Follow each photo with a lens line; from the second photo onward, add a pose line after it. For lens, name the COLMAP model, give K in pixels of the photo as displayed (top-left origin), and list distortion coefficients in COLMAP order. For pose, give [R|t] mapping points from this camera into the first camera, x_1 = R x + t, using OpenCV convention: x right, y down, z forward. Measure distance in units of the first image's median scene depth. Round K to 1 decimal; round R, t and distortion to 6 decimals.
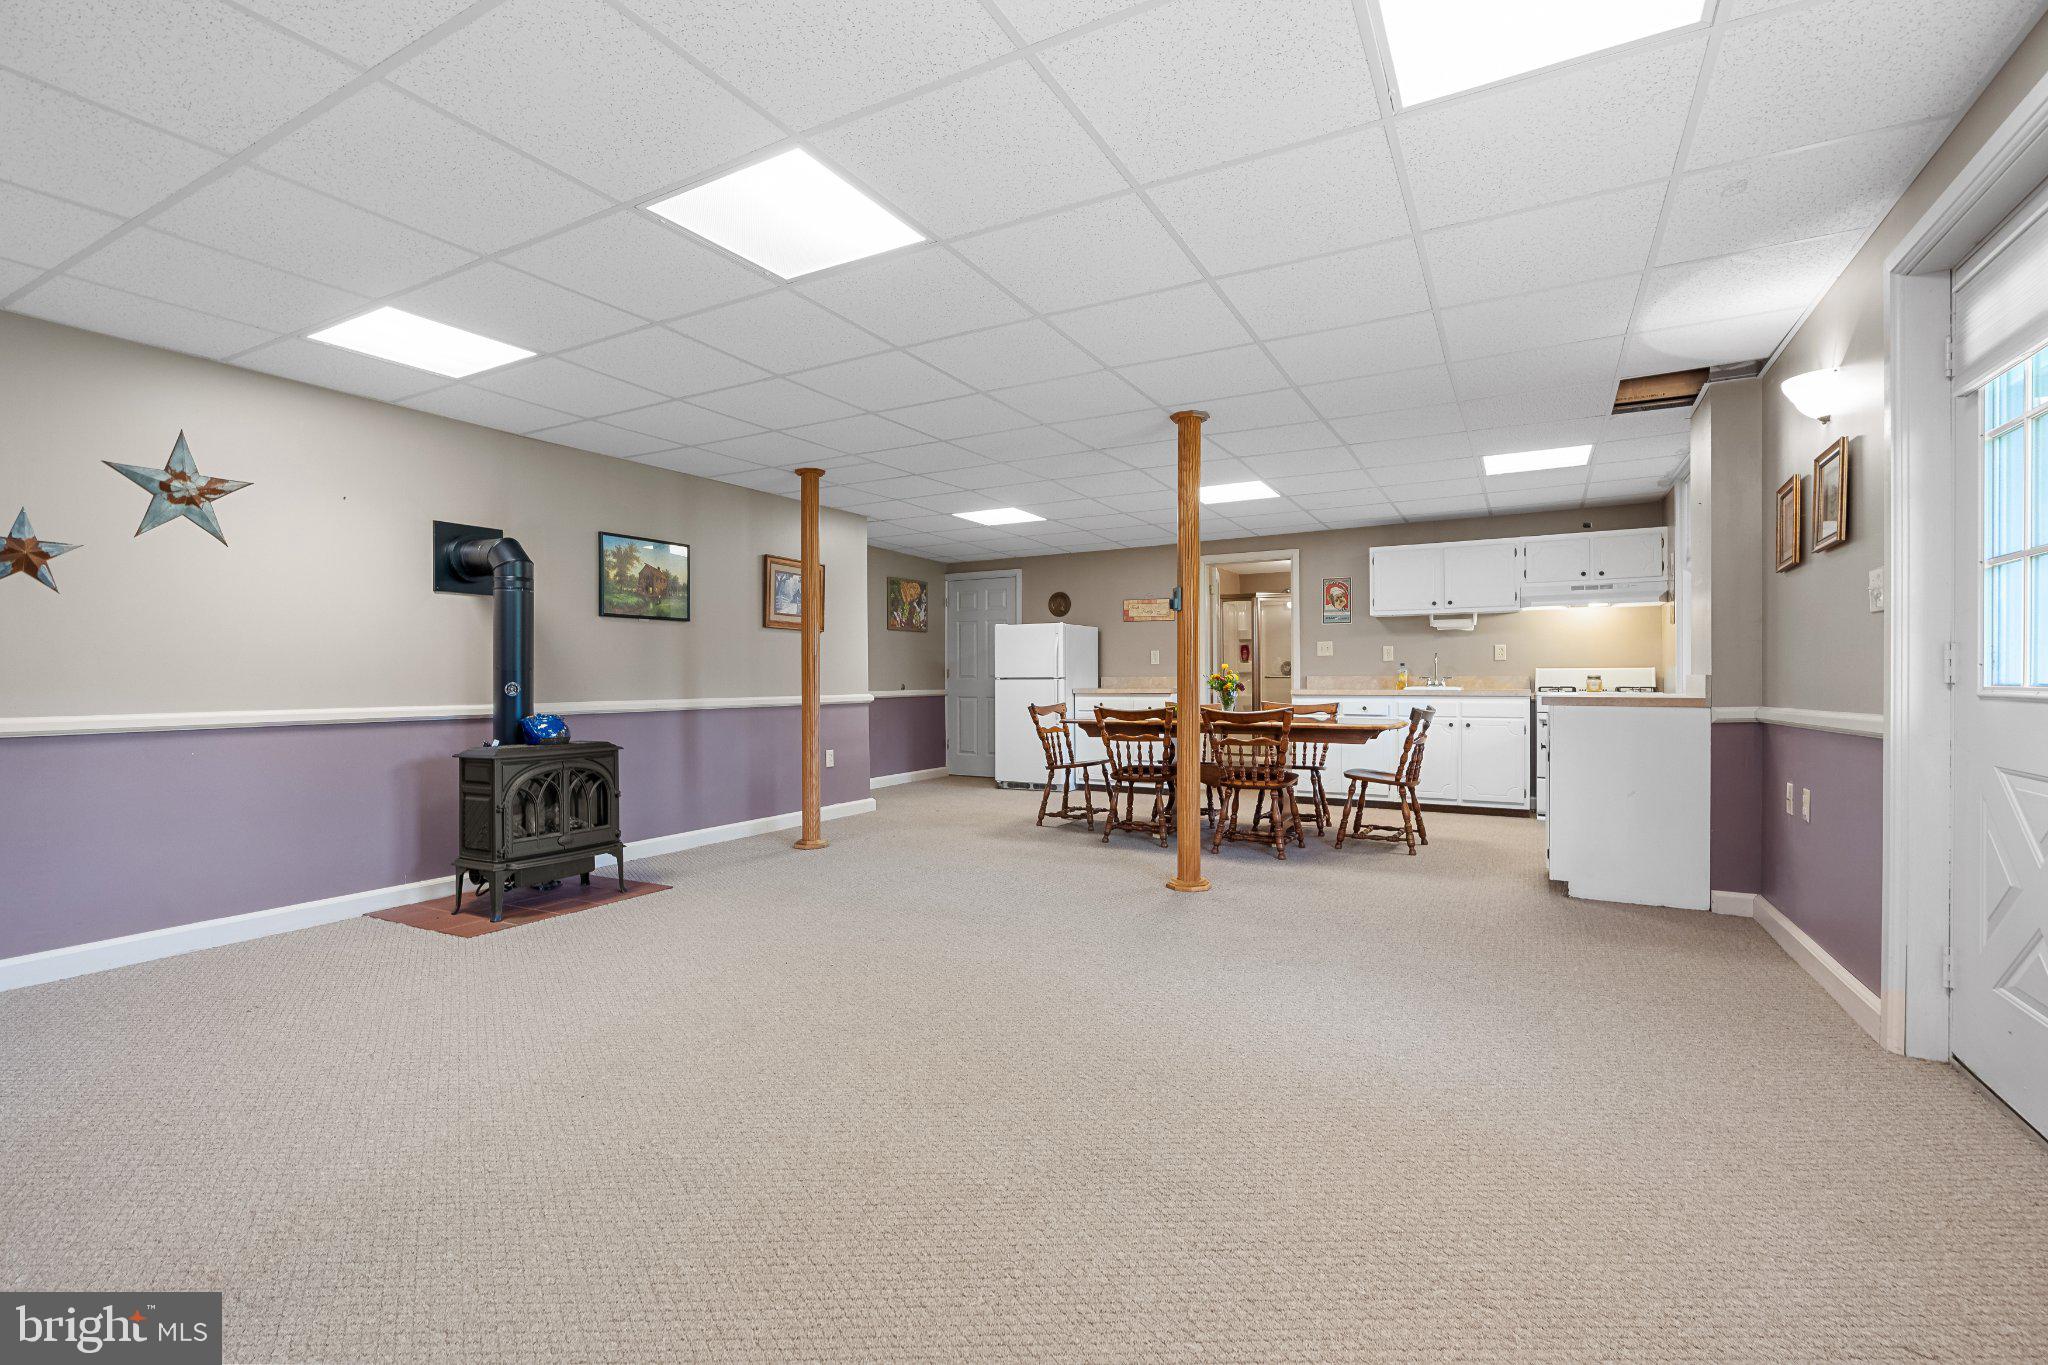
lens RADIAL K [[932.2, 0, 993.3], [0, 932.2, 681.2], [0, 0, 1]] dist [-0.006202, 0.000877]
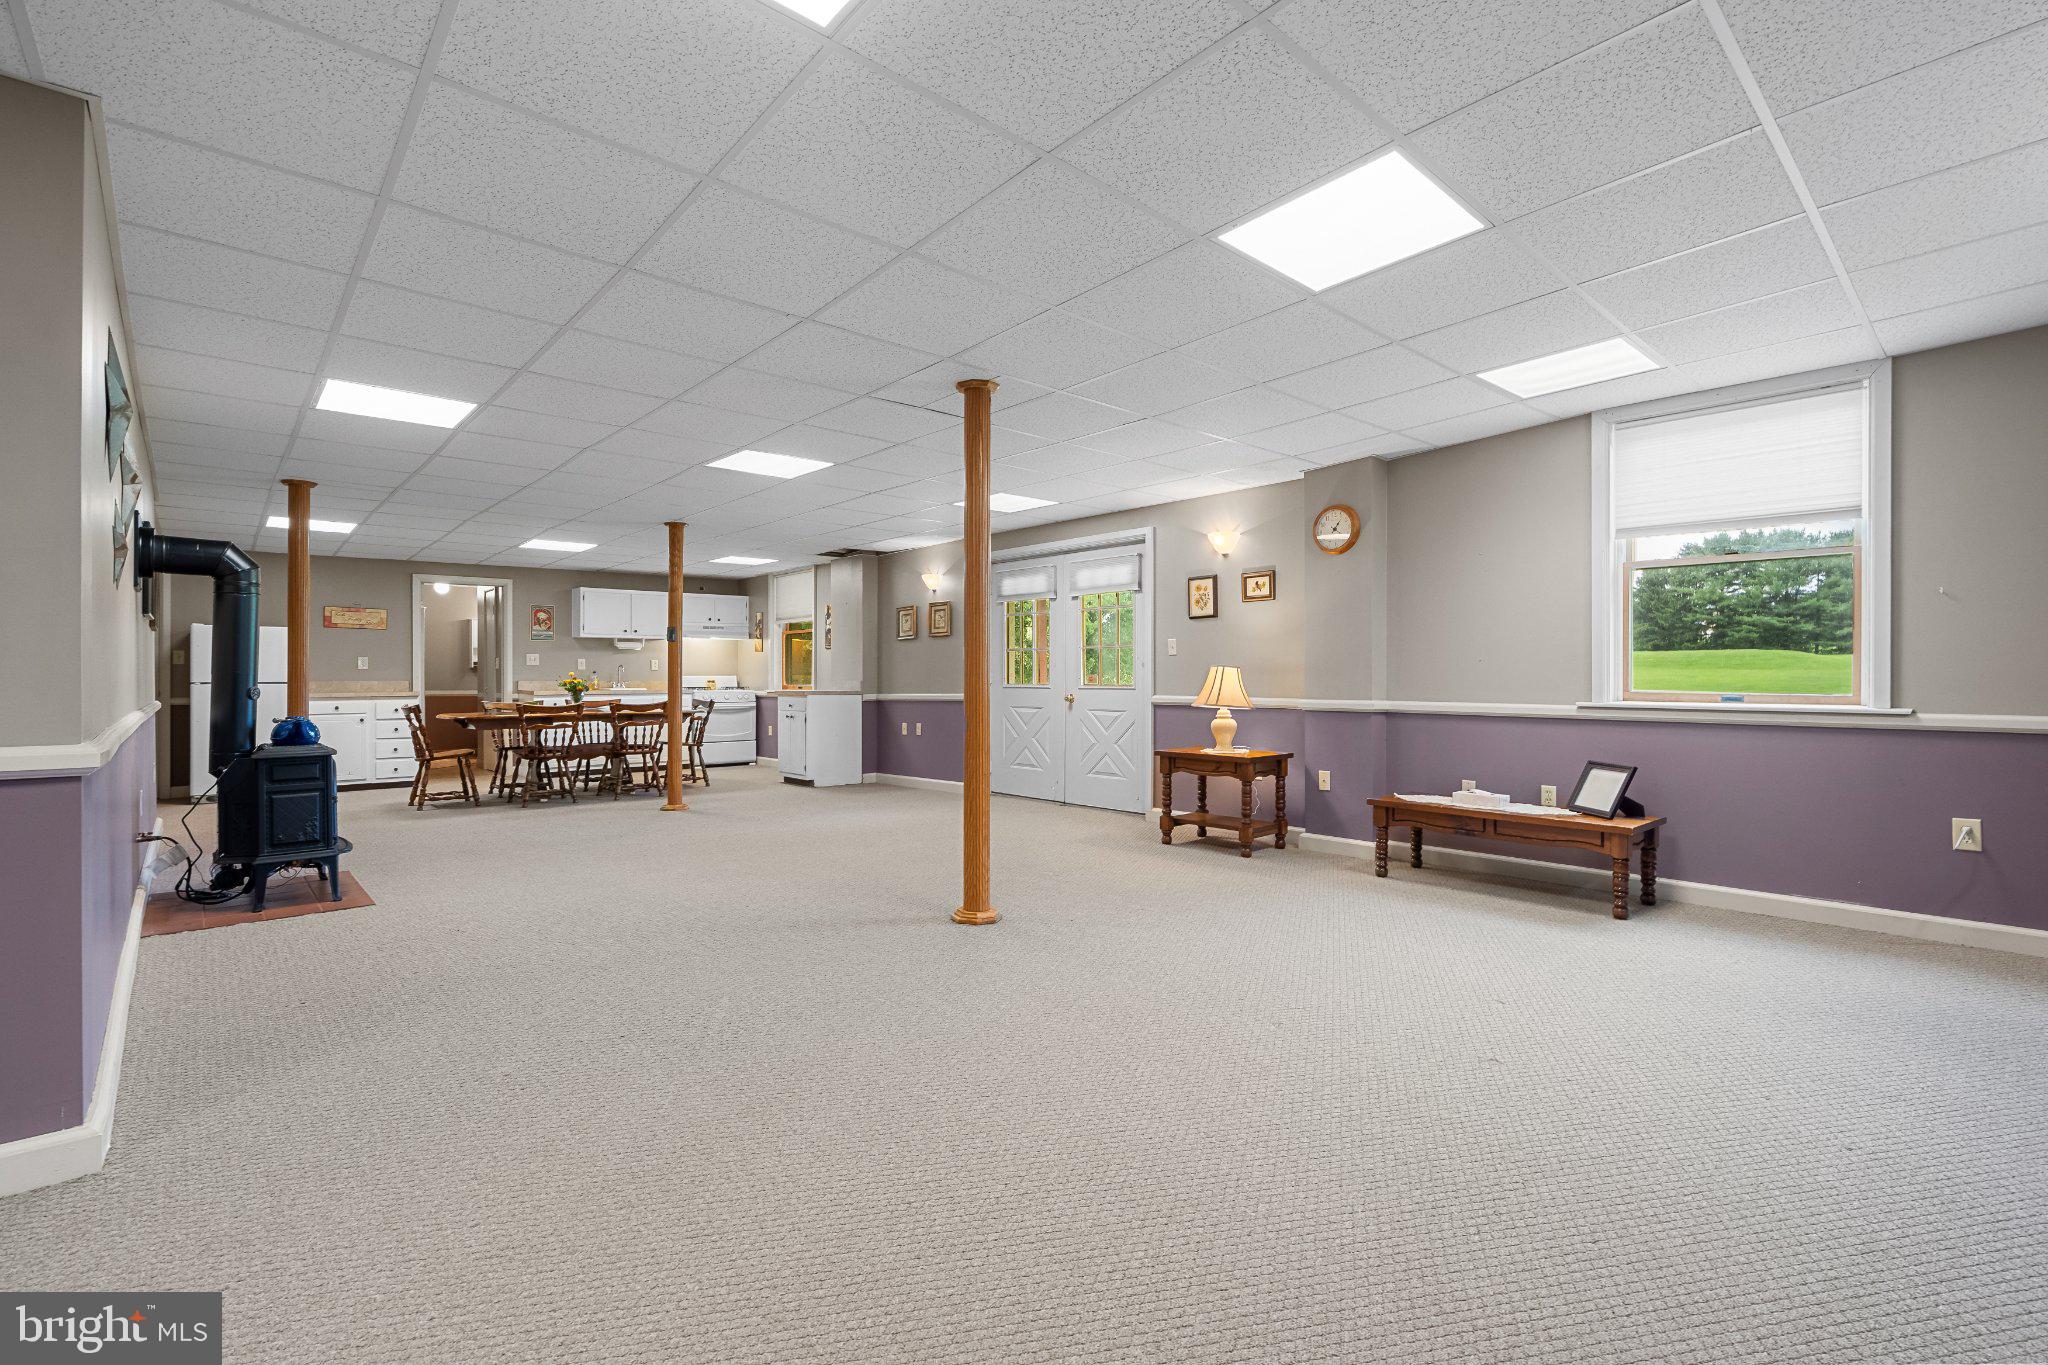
lens RADIAL K [[932.2, 0, 1023.3], [0, 932.2, 677.2], [0, 0, 1]] dist [-0.006202, 0.000877]
pose [[0.314726, -0.001000, 0.949182, -0.668759], [0.003603, 0.999994, -0.000141, -0.007056], [-0.949176, 0.003464, 0.314728, -0.058749]]
